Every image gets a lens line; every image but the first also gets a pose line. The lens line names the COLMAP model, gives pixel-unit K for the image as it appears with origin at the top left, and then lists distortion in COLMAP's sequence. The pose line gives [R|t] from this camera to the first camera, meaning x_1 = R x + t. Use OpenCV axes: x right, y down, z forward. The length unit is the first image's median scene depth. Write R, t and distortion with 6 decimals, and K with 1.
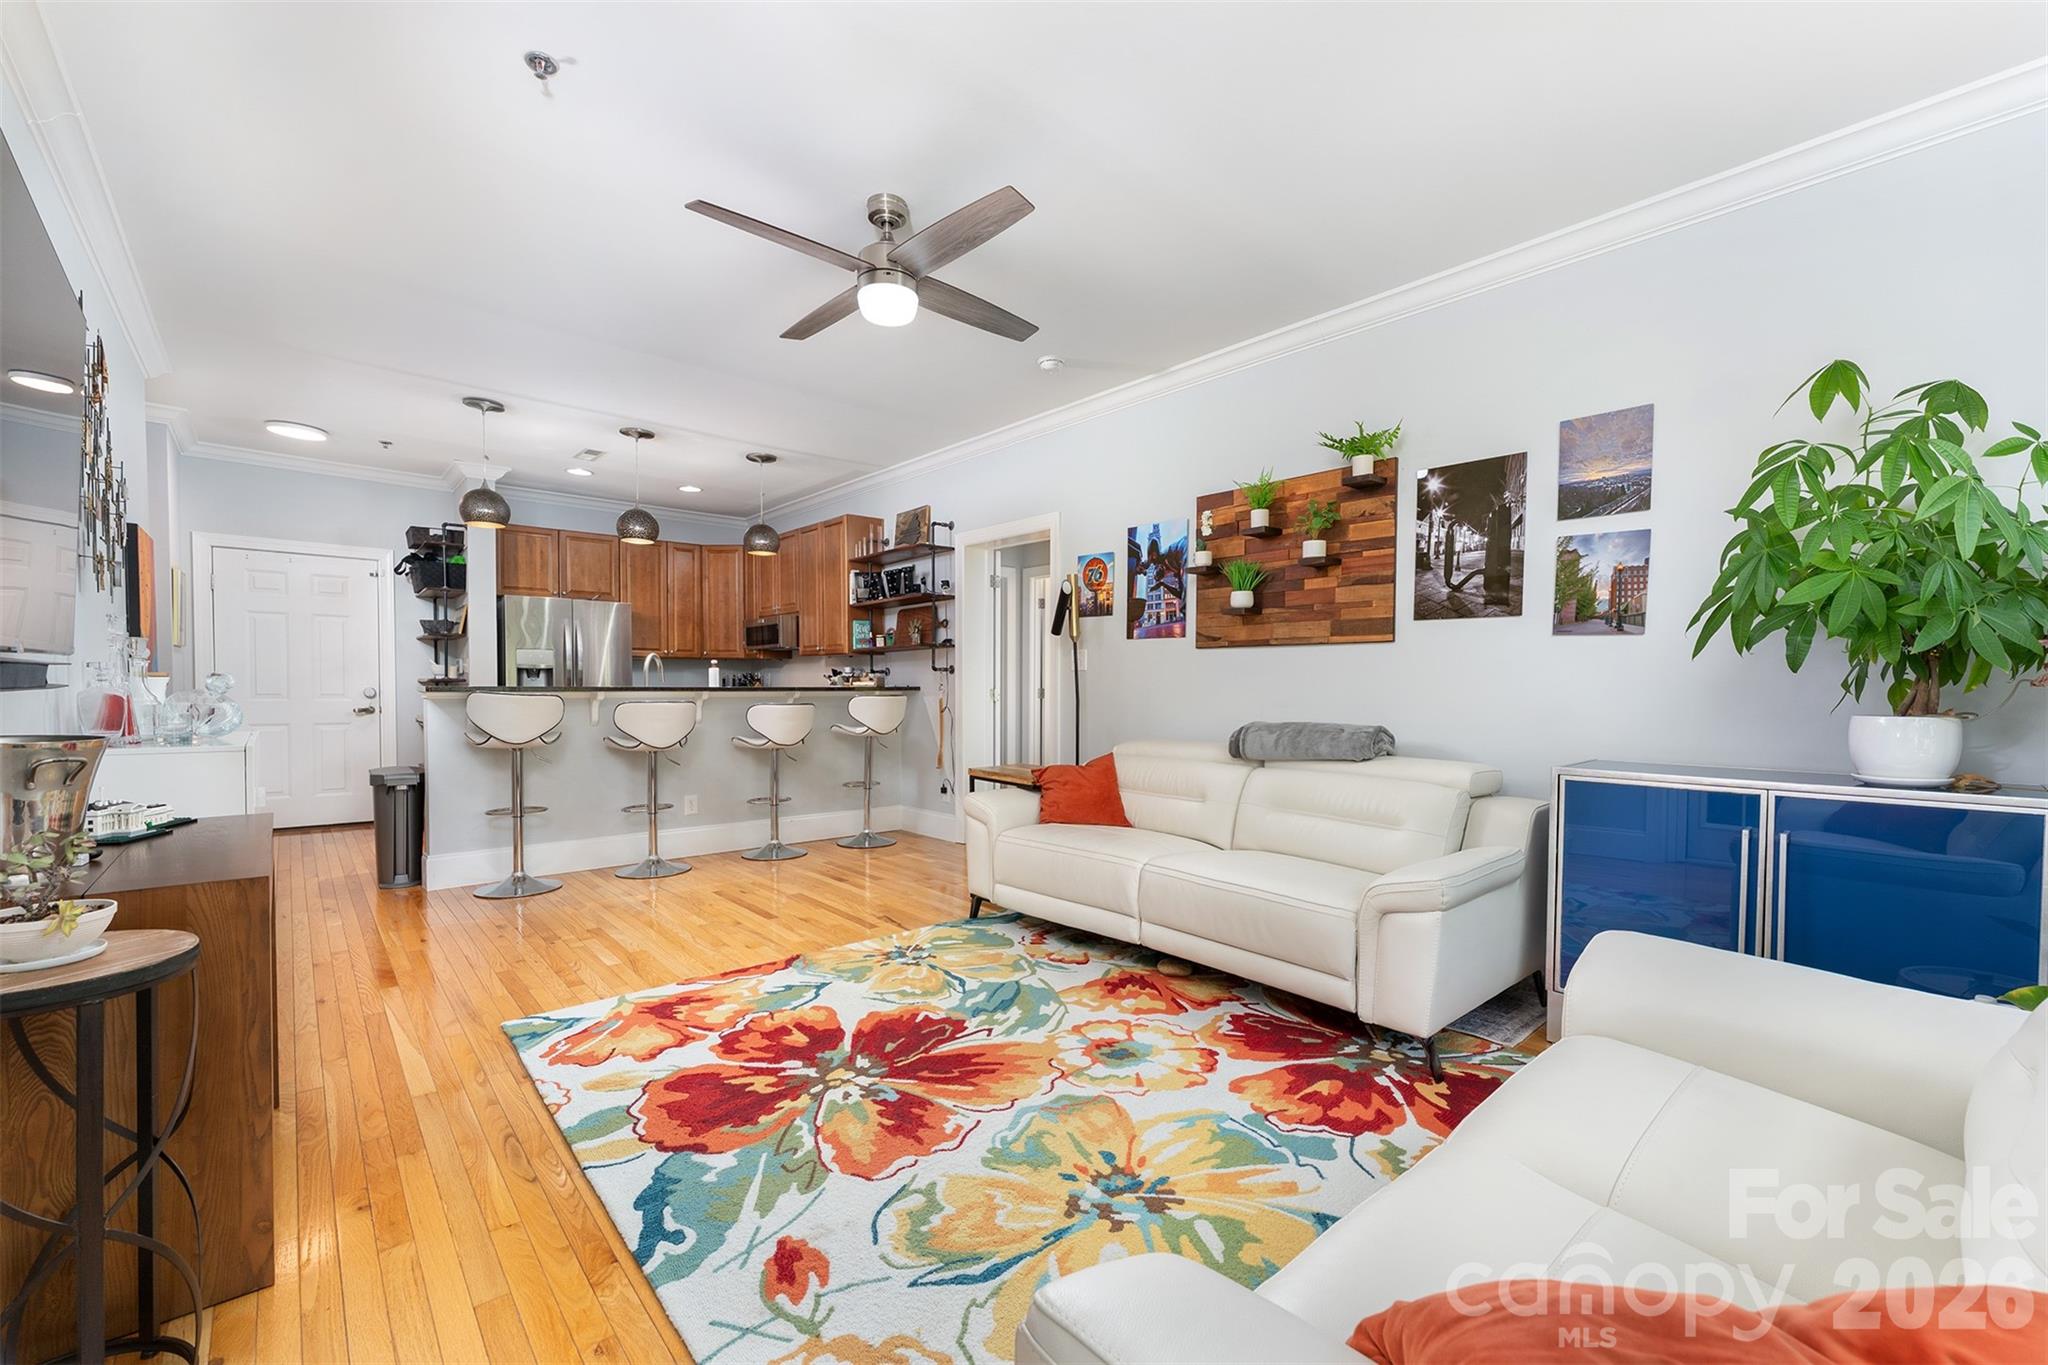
lens RADIAL K [[836.3, 0, 1029.8], [0, 836.3, 700.5], [0, 0, 1]] dist [0.003061, 0.000179]
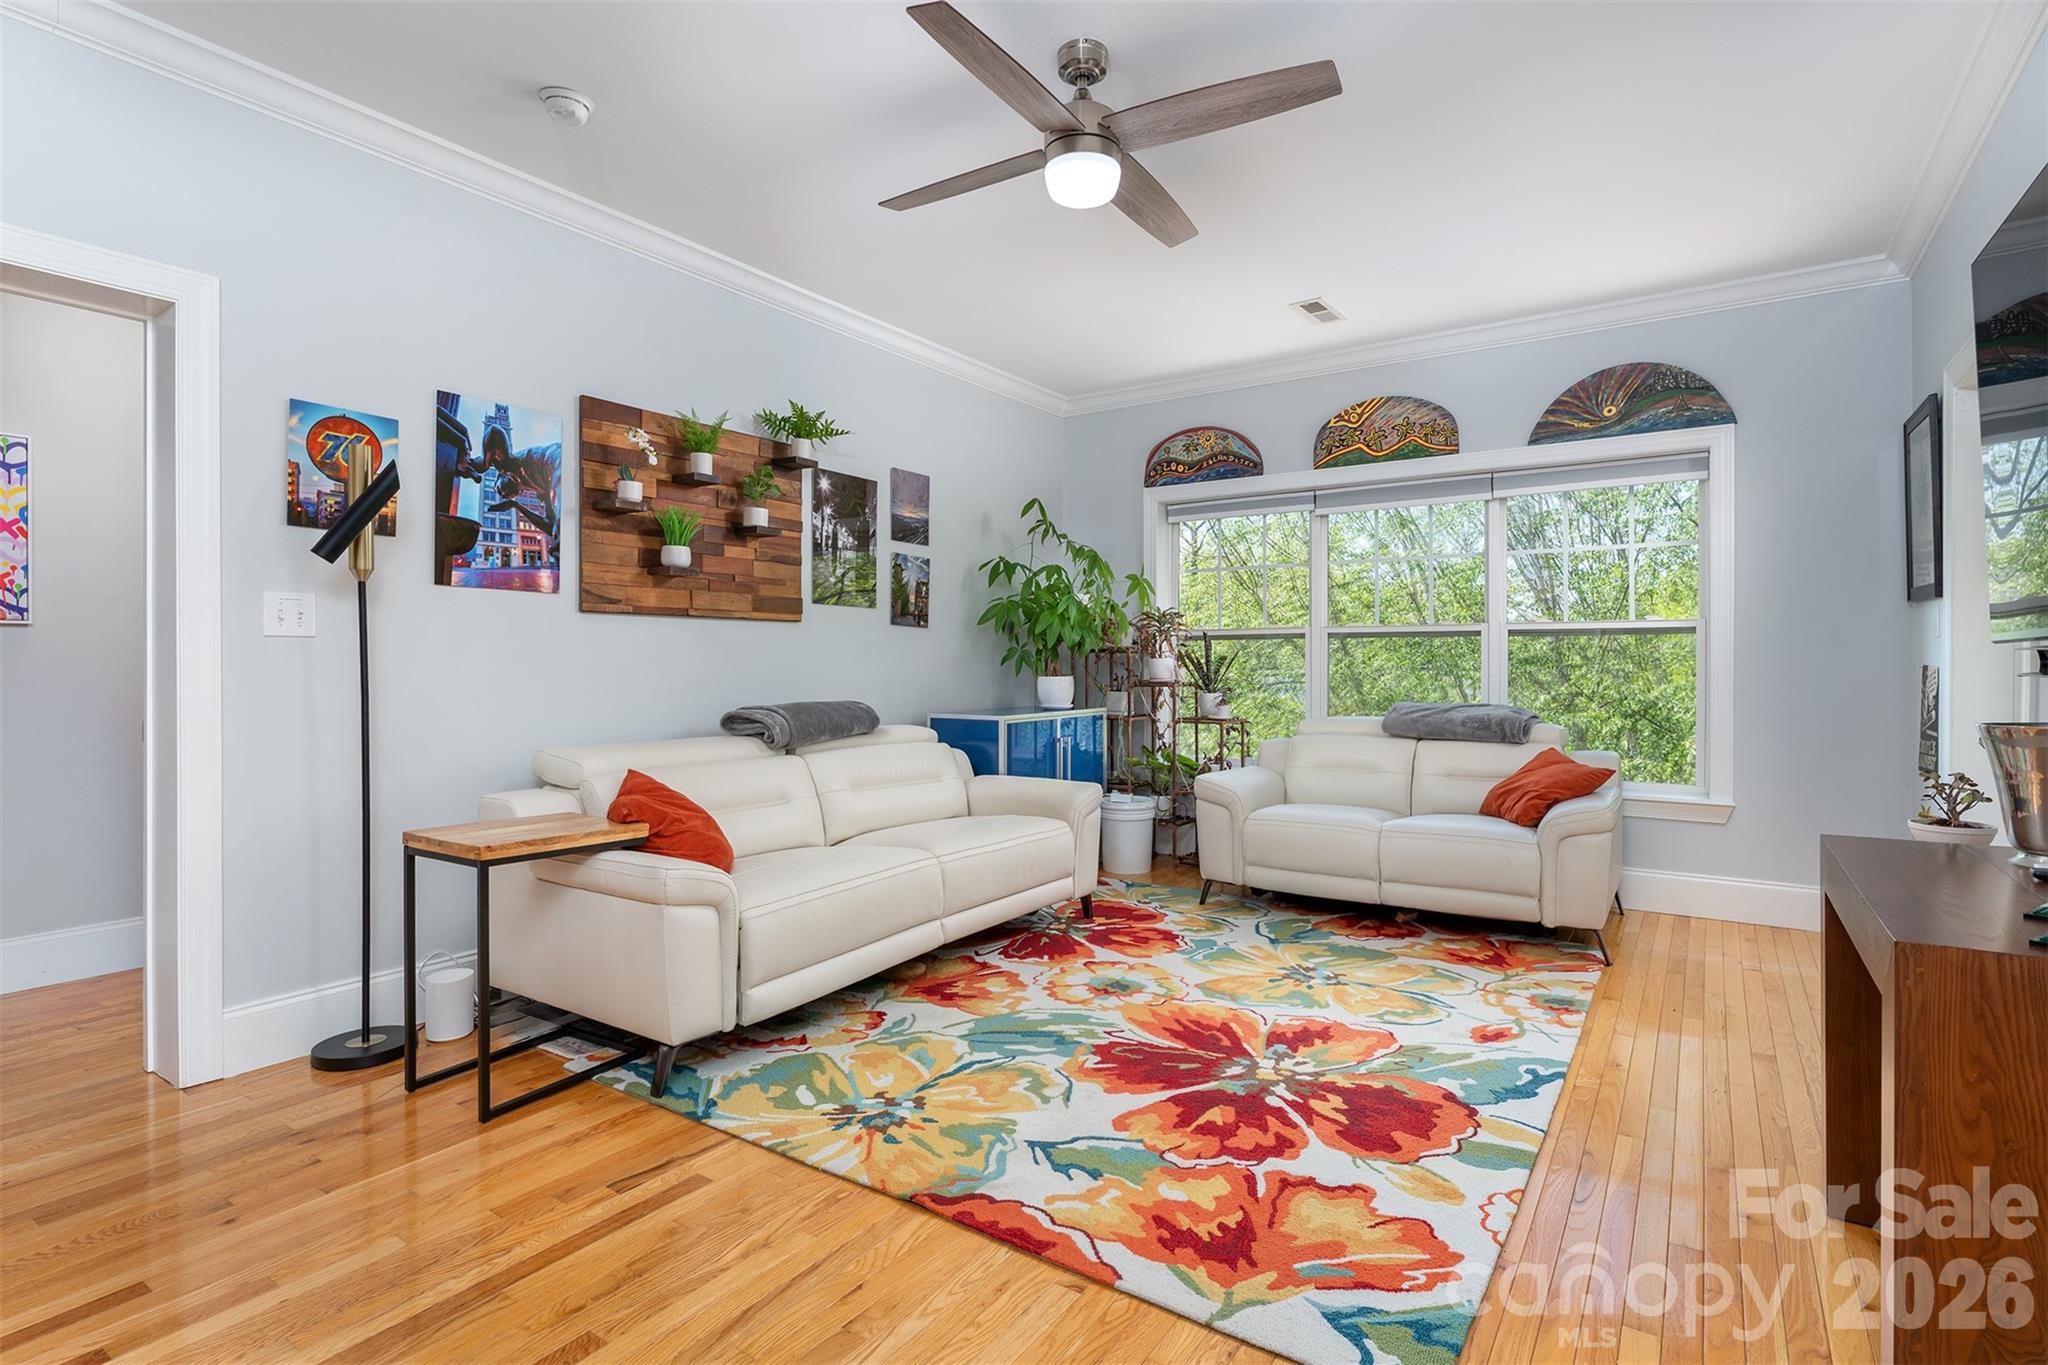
lens RADIAL K [[993.0, 0, 1043.6], [0, 993.0, 661.4], [0, 0, 1]] dist [0.000975, -0.000213]
pose [[-0.255580, -0.001897, 0.966786, -0.977147], [0.020863, 0.999754, 0.007477, -0.027613], [-0.966563, 0.022081, -0.255477, 1.191068]]
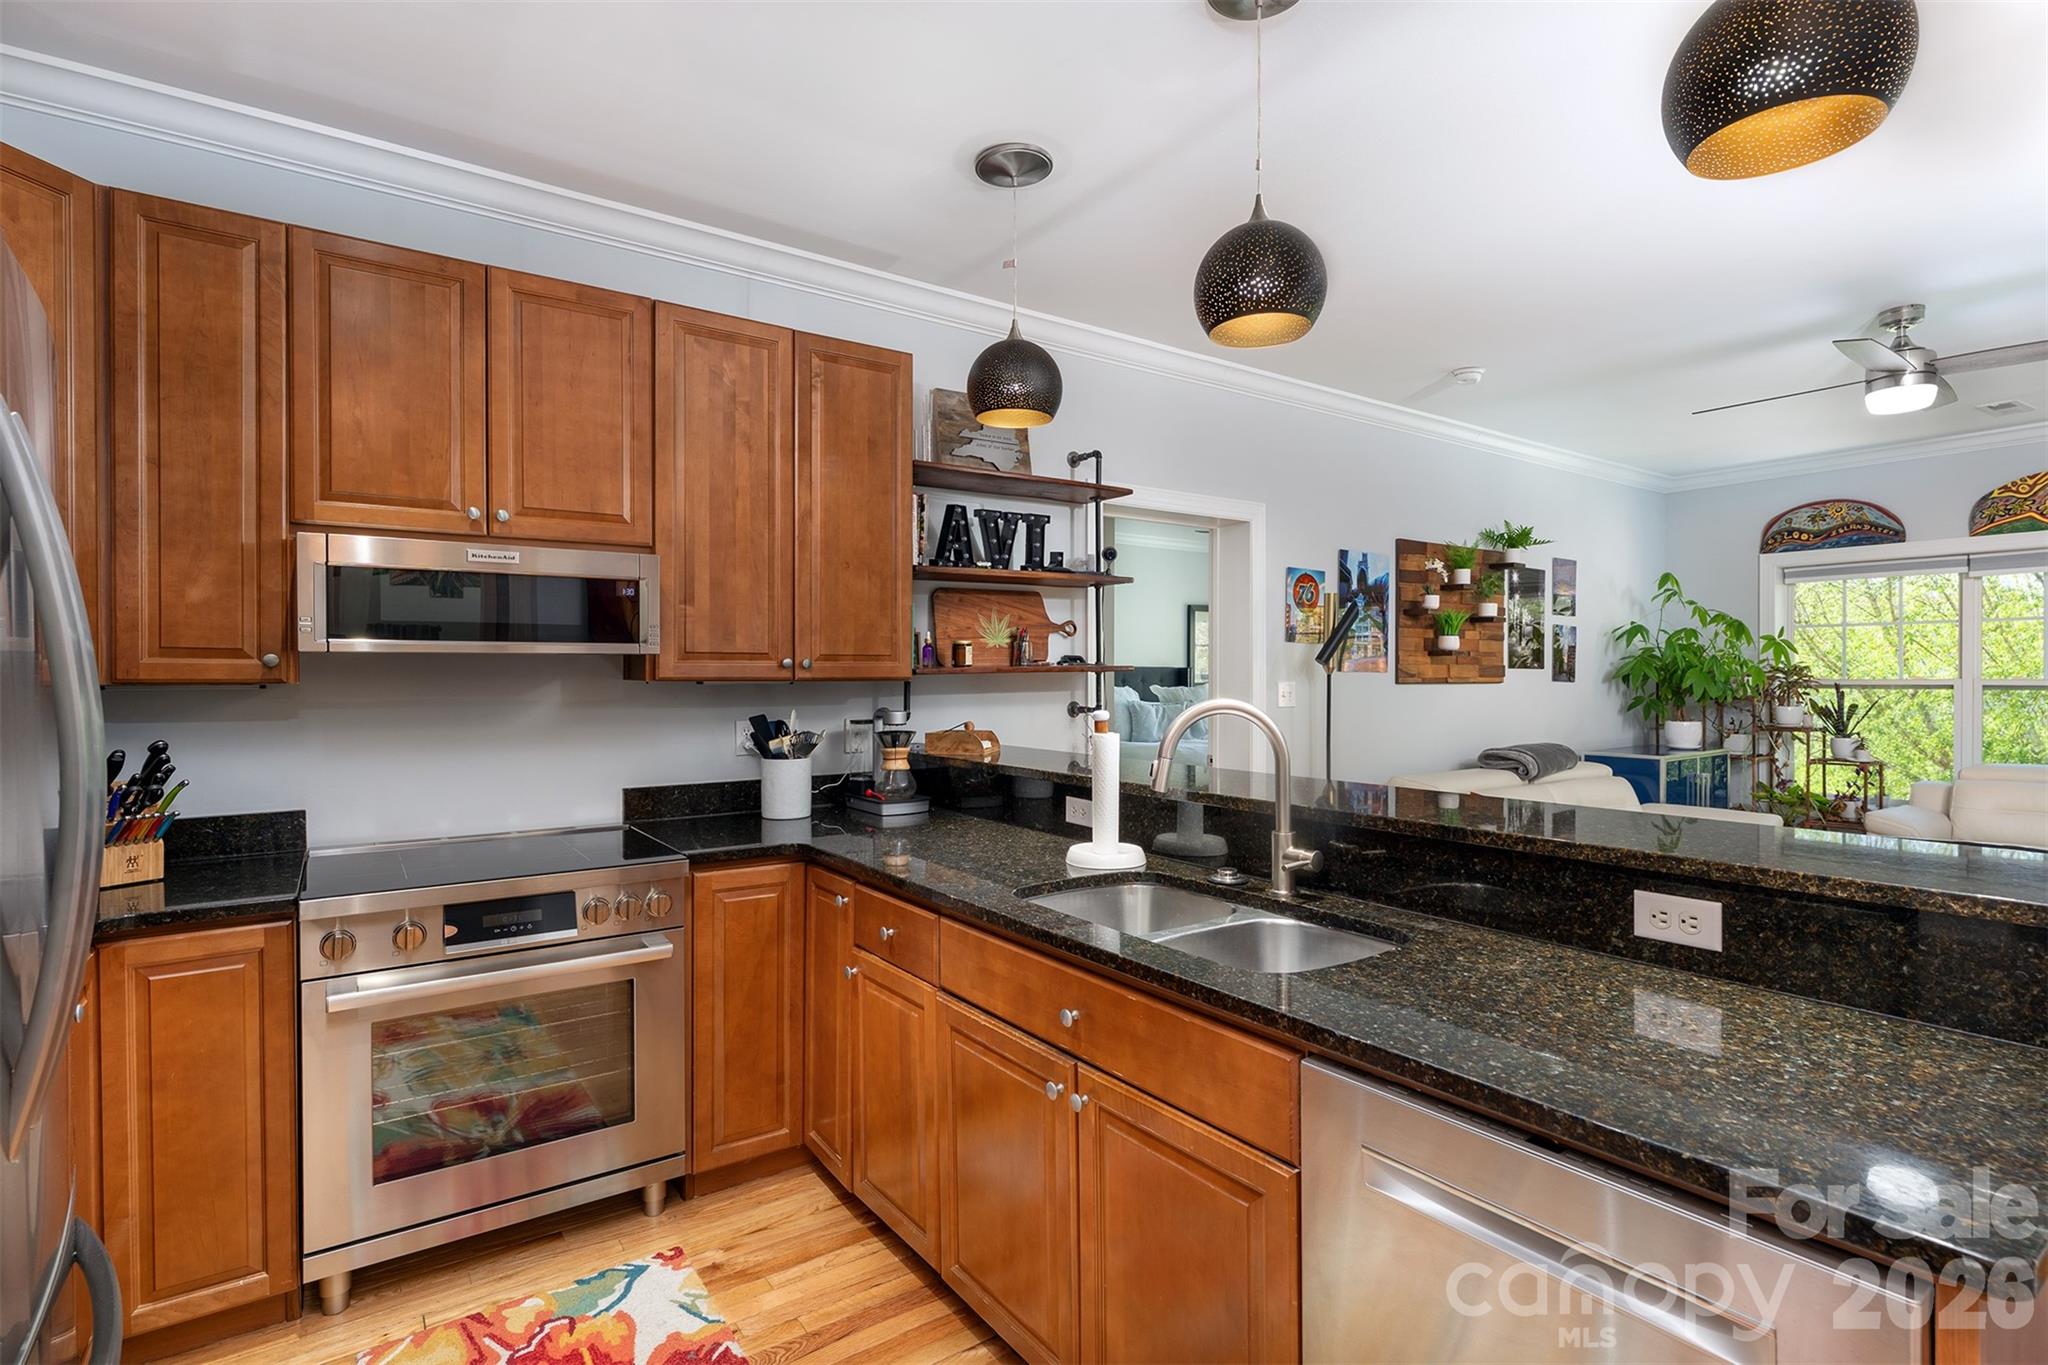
lens RADIAL K [[981.5, 0, 1035.4], [0, 981.5, 684.1], [0, 0, 1]] dist [0.004844, 0.000446]
pose [[0.109272, -0.011293, 0.993948, -1.485427], [0.023582, 0.999683, 0.008765, -0.118010], [-0.993732, 0.022482, 0.109504, 1.855303]]
